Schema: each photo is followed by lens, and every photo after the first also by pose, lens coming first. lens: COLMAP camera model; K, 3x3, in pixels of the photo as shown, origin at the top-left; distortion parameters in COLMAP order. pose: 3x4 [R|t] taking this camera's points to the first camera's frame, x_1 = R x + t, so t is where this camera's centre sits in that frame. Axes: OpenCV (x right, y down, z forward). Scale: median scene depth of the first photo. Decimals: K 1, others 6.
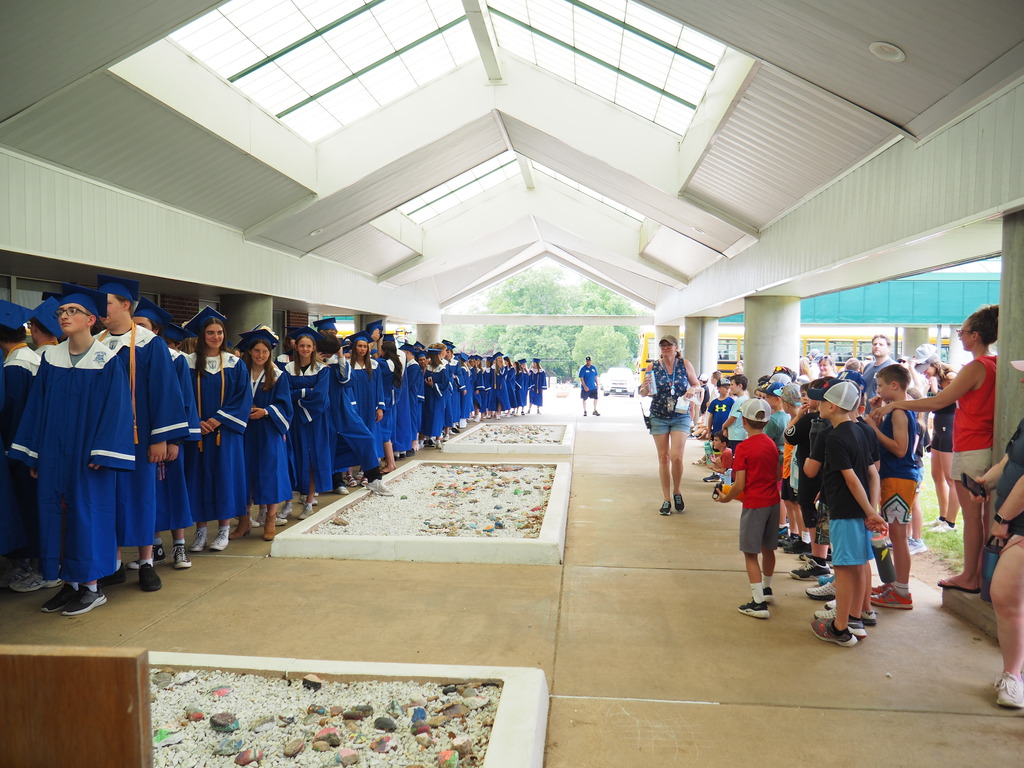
lens RADIAL K [[864.3, 0, 509.4], [0, 864.3, 386.0], [0, 0, 1]] dist [-0.010119, -0.002182]
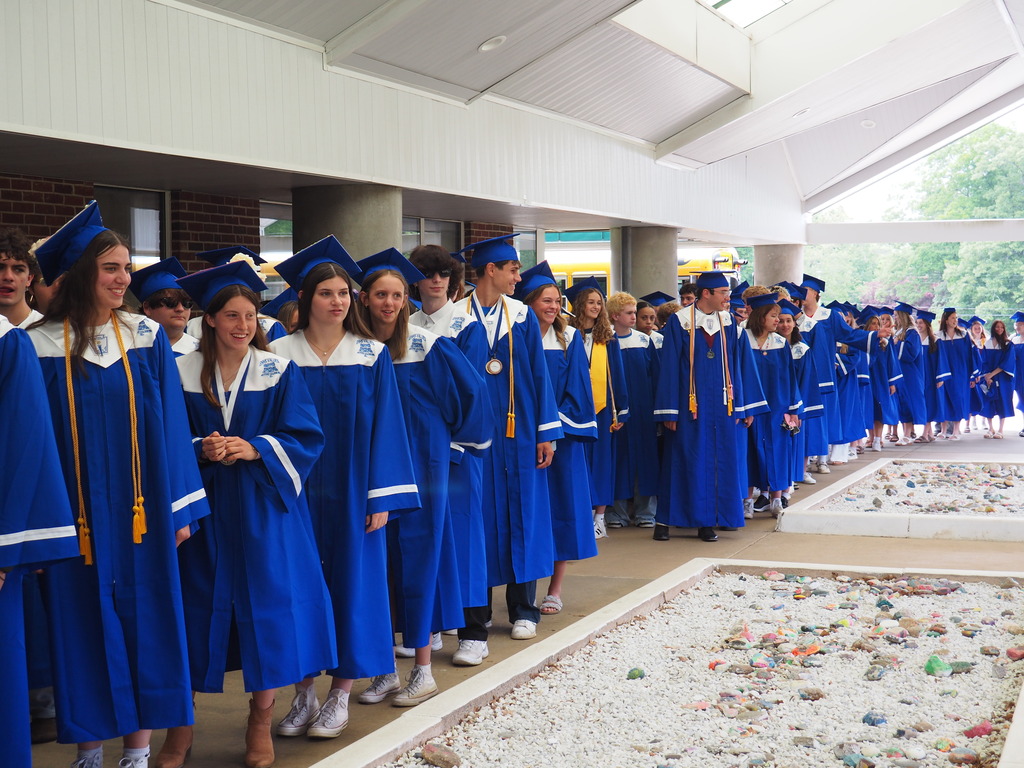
lens RADIAL K [[1613.7, 0, 514.5], [0, 1613.7, 380.2], [0, 0, 1]] dist [-0.022366, 0.000000]
pose [[0.961967, -0.003076, -0.273148, 0.020154], [0.005467, 0.999953, 0.007993, -0.008877], [0.273110, -0.009182, 0.961939, 0.208272]]
